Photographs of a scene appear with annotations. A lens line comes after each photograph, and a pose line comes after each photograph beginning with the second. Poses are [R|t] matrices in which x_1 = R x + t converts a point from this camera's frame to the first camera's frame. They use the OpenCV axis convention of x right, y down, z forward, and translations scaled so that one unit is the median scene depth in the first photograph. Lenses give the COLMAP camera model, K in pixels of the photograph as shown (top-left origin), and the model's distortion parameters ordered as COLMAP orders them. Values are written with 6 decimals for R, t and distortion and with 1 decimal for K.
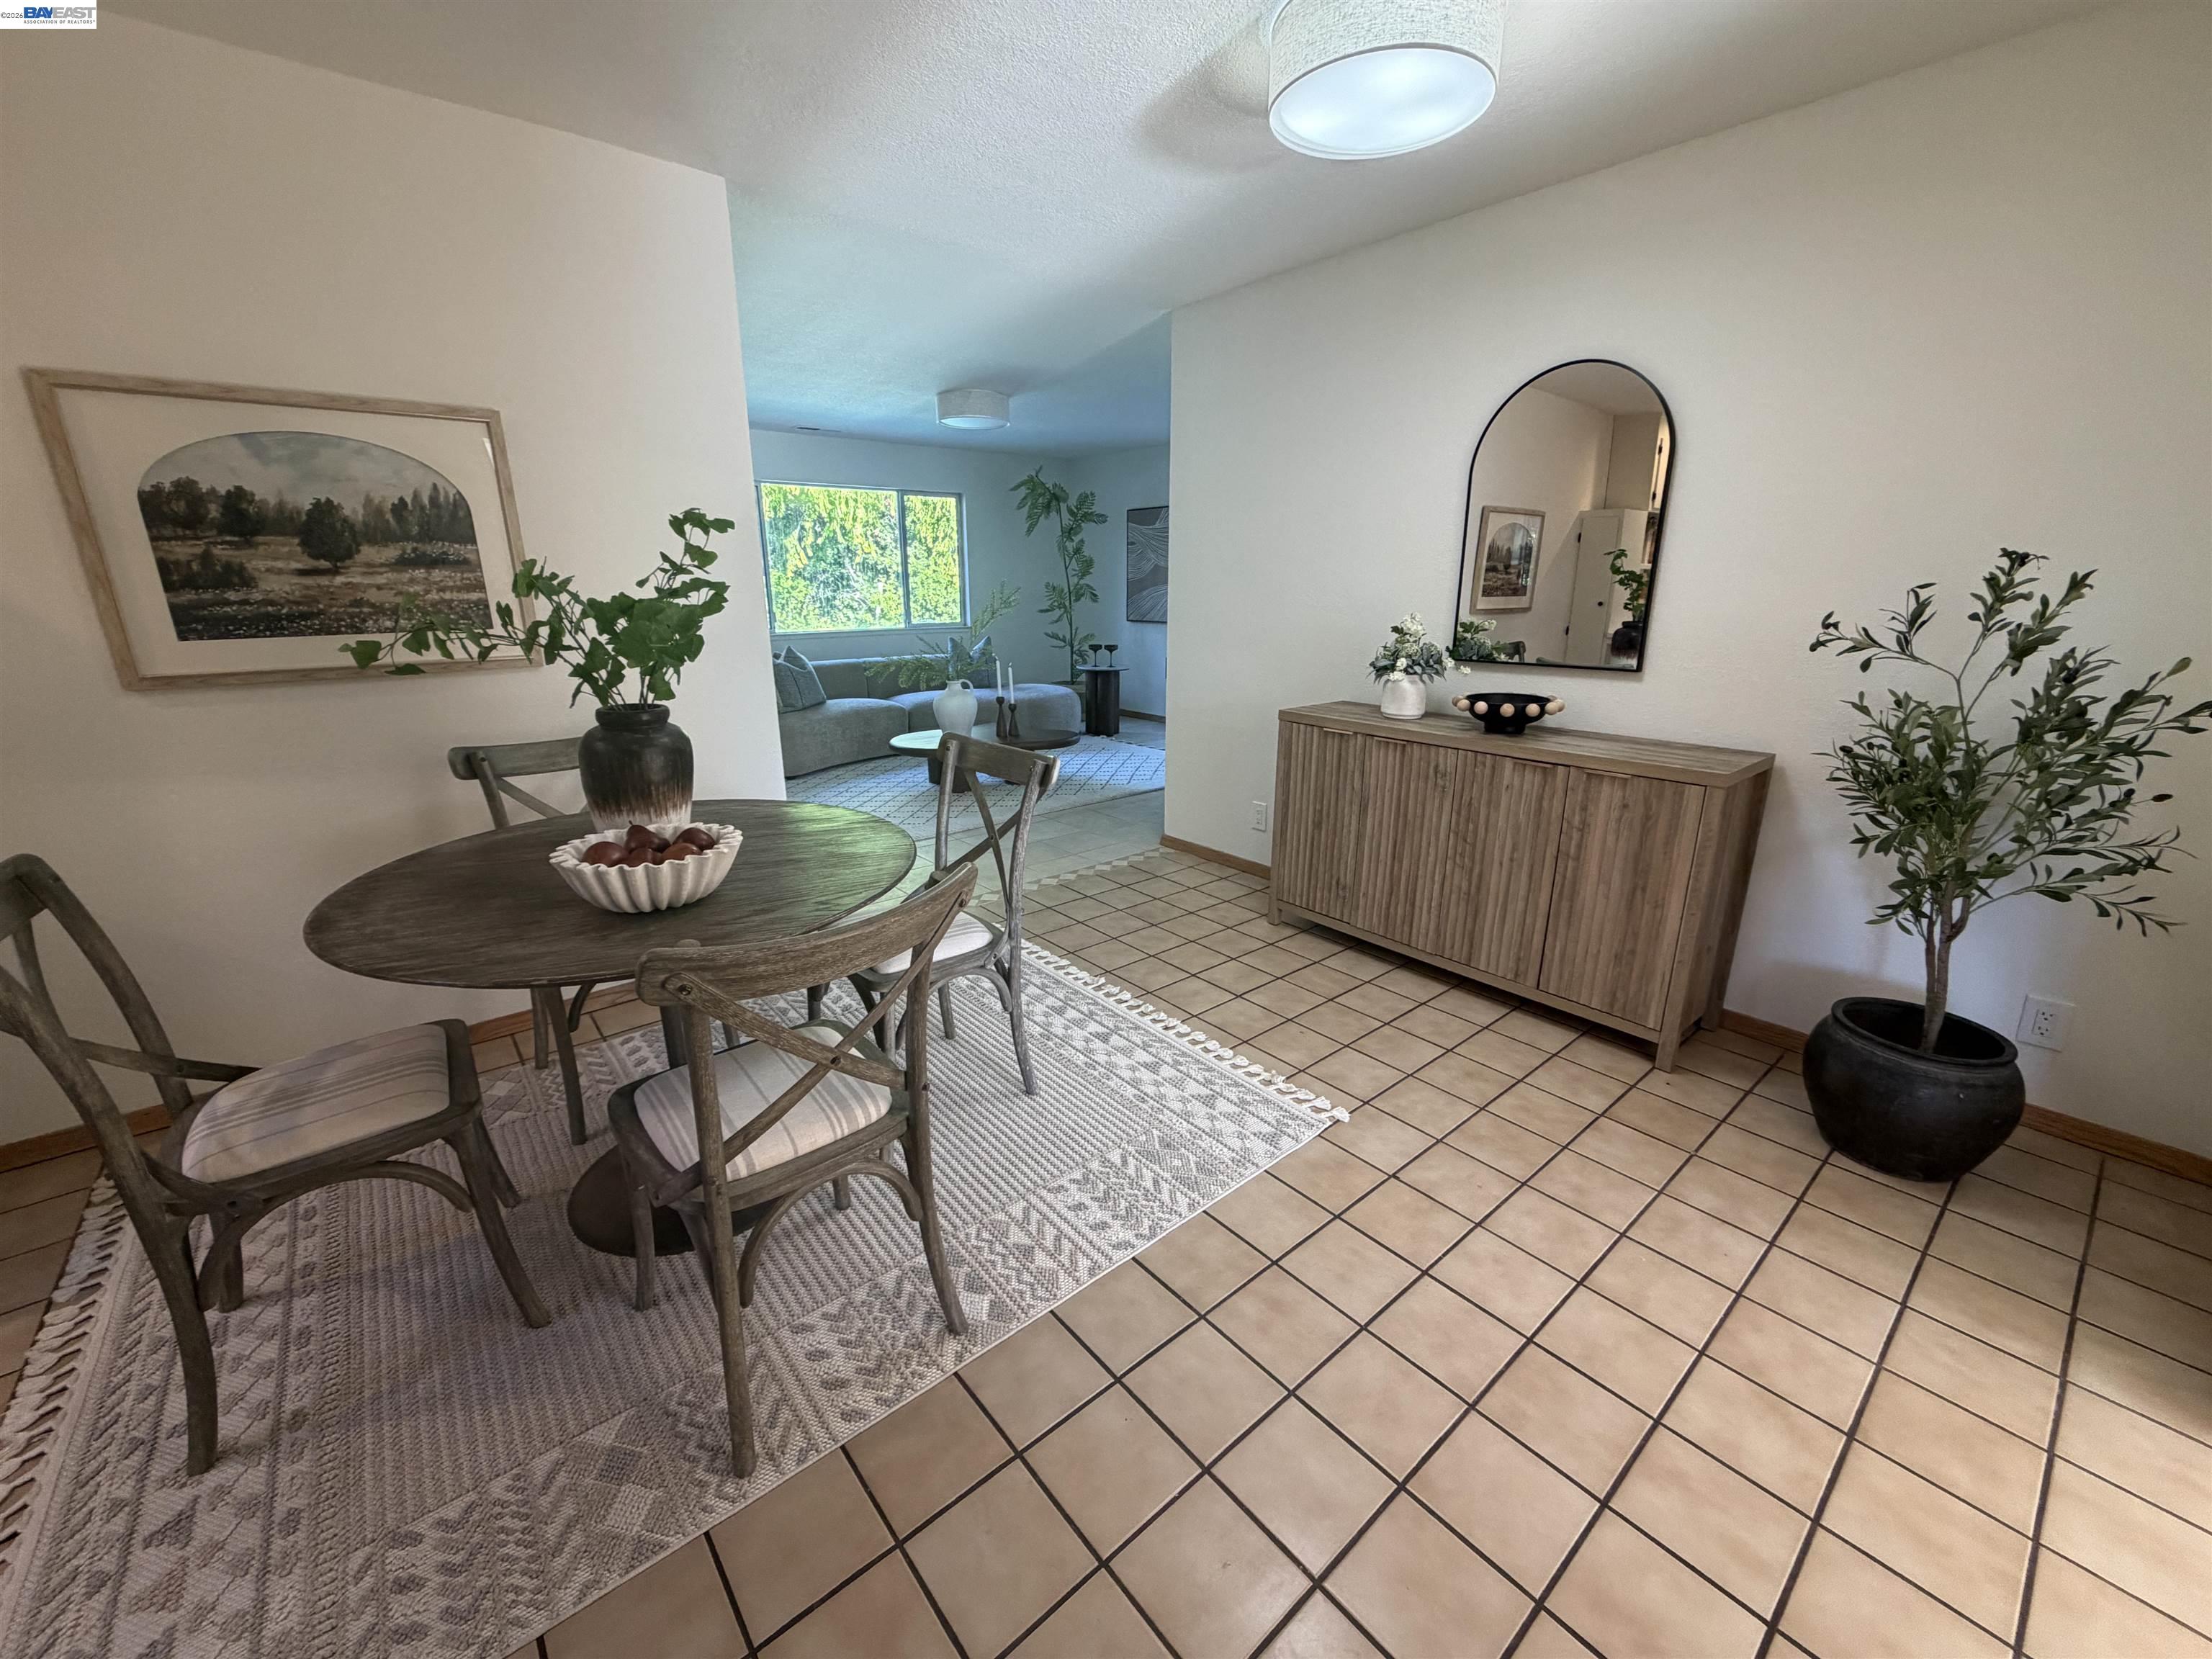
lens RADIAL K [[871.9, 0, 1091.5], [0, 871.9, 831.2], [0, 0, 1]] dist [-0.008995, 0.000203]
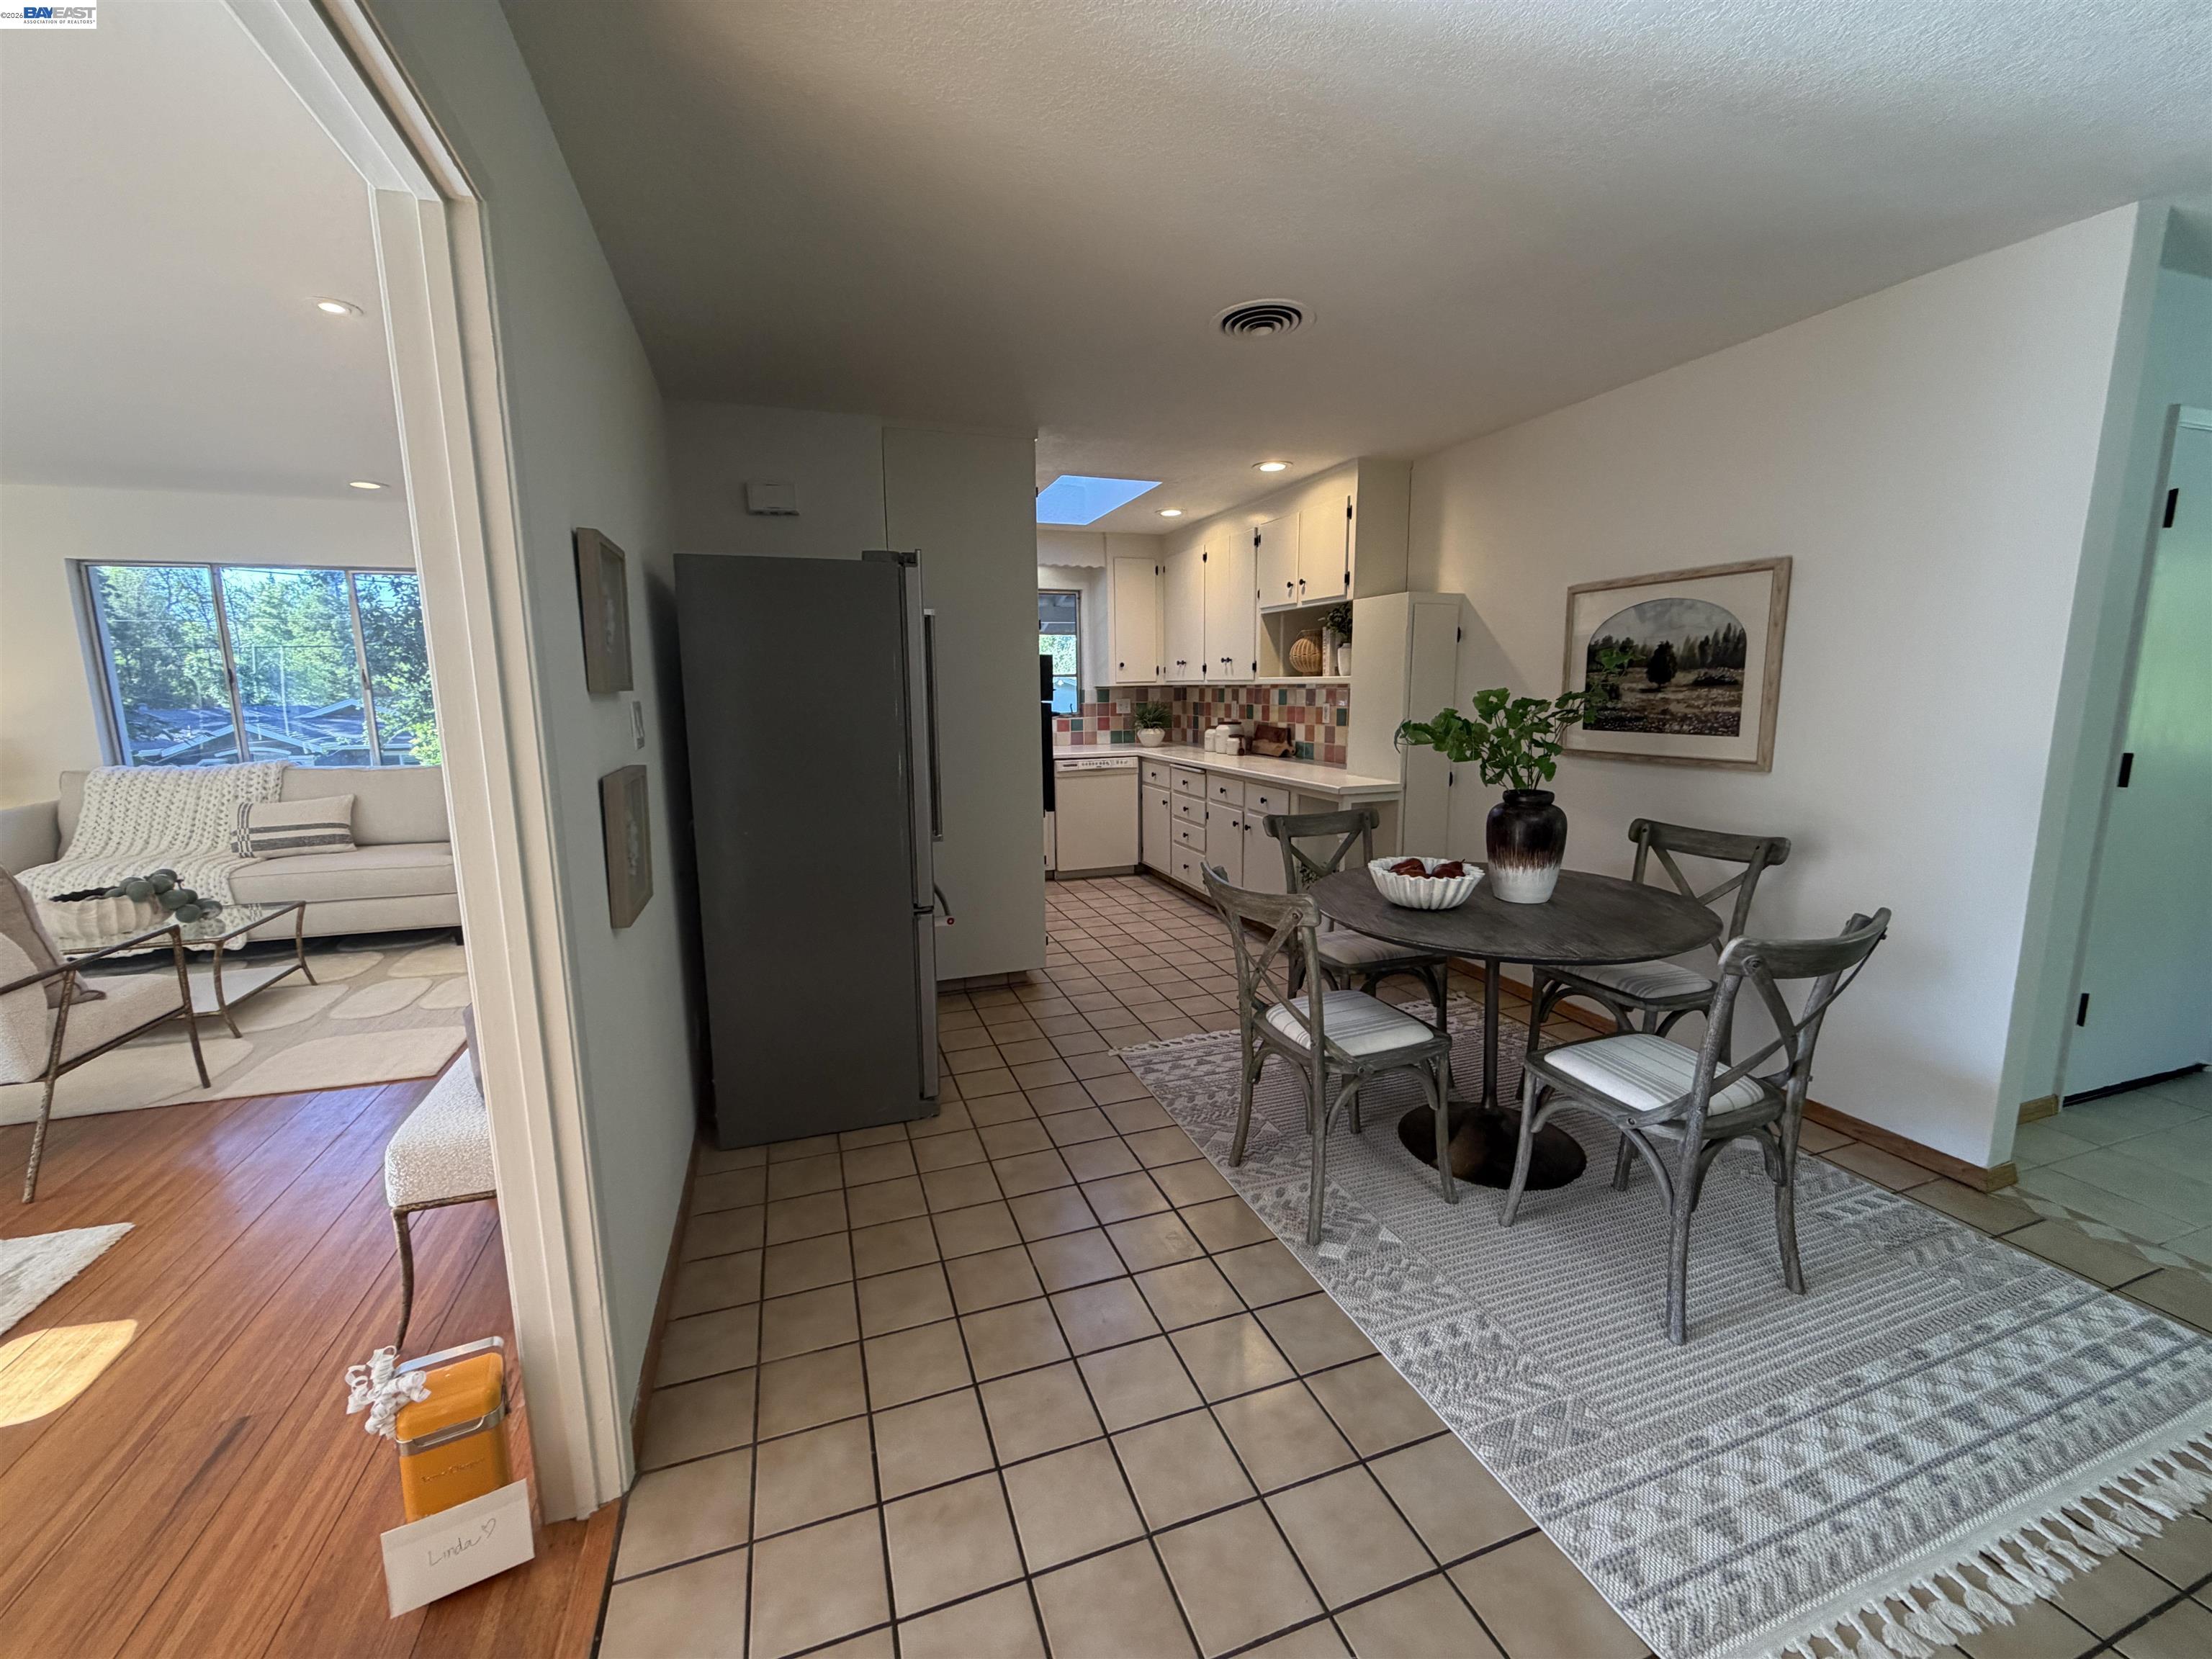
lens RADIAL K [[871.9, 0, 1095.2], [0, 871.9, 819.3], [0, 0, 1]] dist [-0.008995, 0.000203]
pose [[-0.347846, 0.139512, -0.927114, 0.822243], [-0.261998, 0.935006, 0.238999, -0.198391], [0.900200, 0.326036, -0.288686, 0.641895]]
